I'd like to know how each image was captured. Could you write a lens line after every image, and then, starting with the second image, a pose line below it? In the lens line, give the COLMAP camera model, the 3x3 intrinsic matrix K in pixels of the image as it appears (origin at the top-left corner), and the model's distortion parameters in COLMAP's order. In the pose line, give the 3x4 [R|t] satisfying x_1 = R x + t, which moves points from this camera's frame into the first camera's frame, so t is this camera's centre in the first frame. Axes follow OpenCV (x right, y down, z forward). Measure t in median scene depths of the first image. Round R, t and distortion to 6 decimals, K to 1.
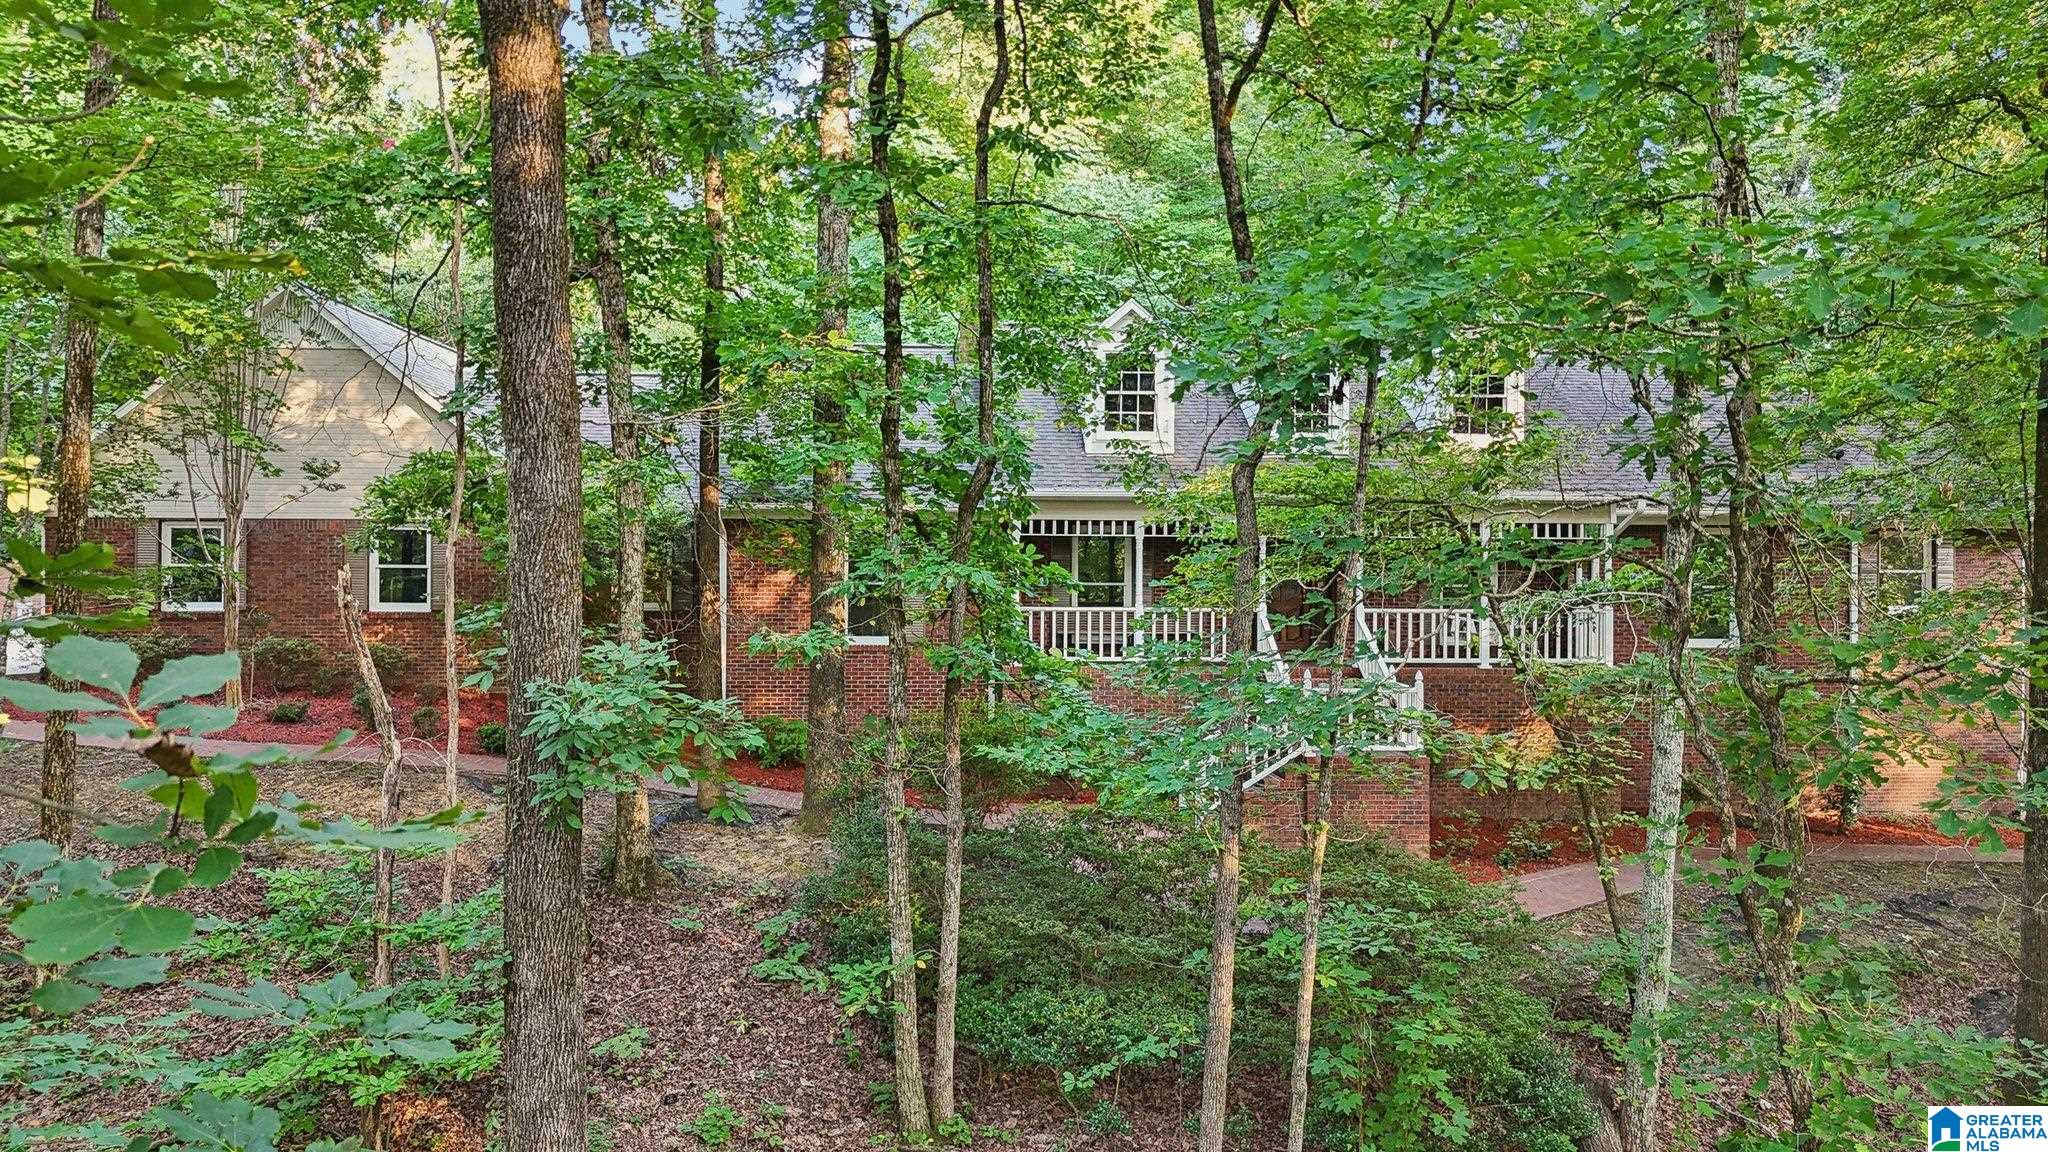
lens RADIAL K [[1426.8, 0, 1024.0], [0, 1426.8, 576.0], [0, 0, 1]] dist [0.002108, 0.003893]
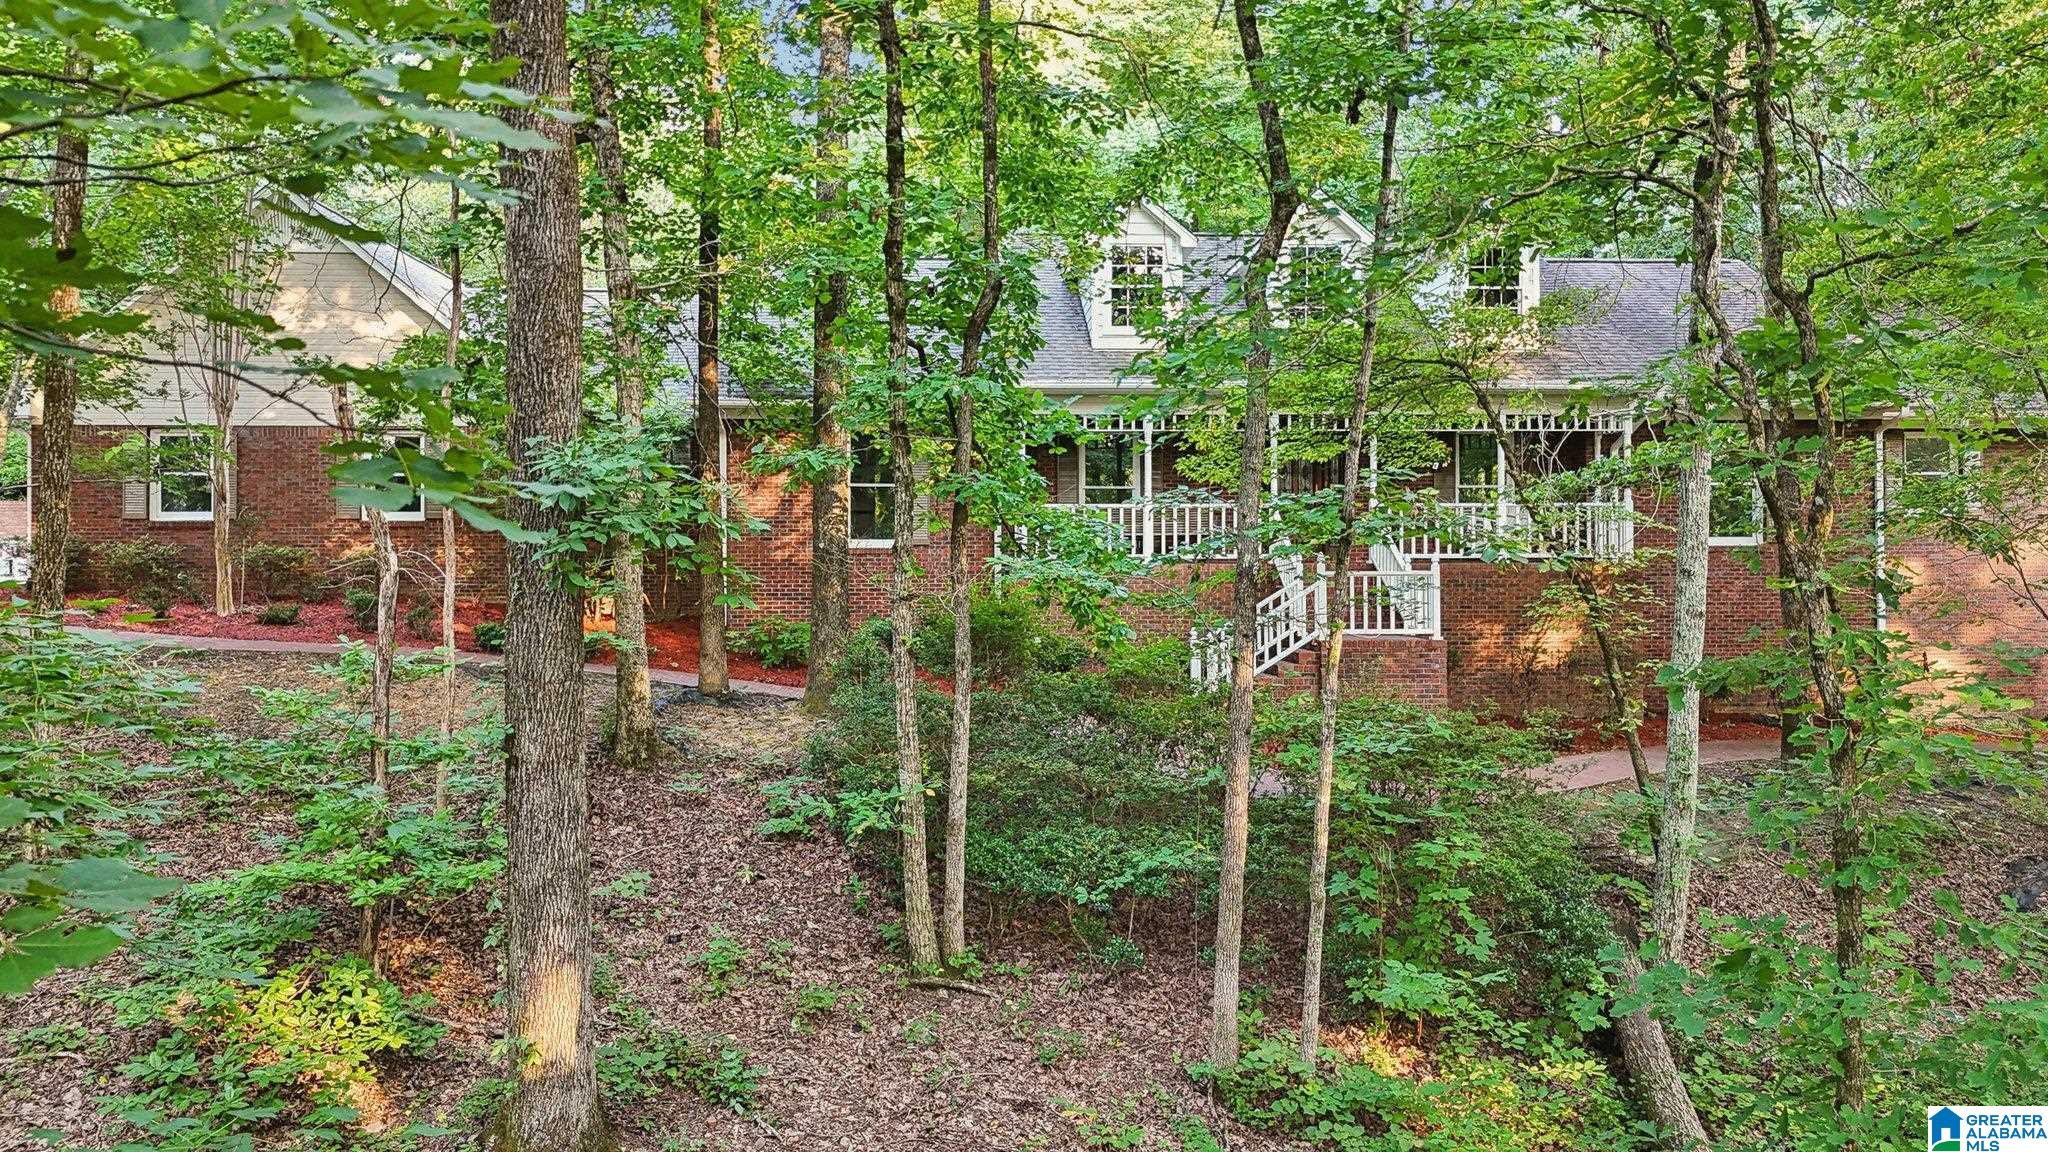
lens RADIAL K [[1457.5, 0, 1024.0], [0, 1457.5, 576.0], [0, 0, 1]] dist [0.010882, -0.005054]
pose [[0.999961, -0.008429, -0.002751, -0.003304], [0.008407, 0.999932, -0.008128, 0.125916], [0.002819, 0.008104, 0.999963, -0.001288]]
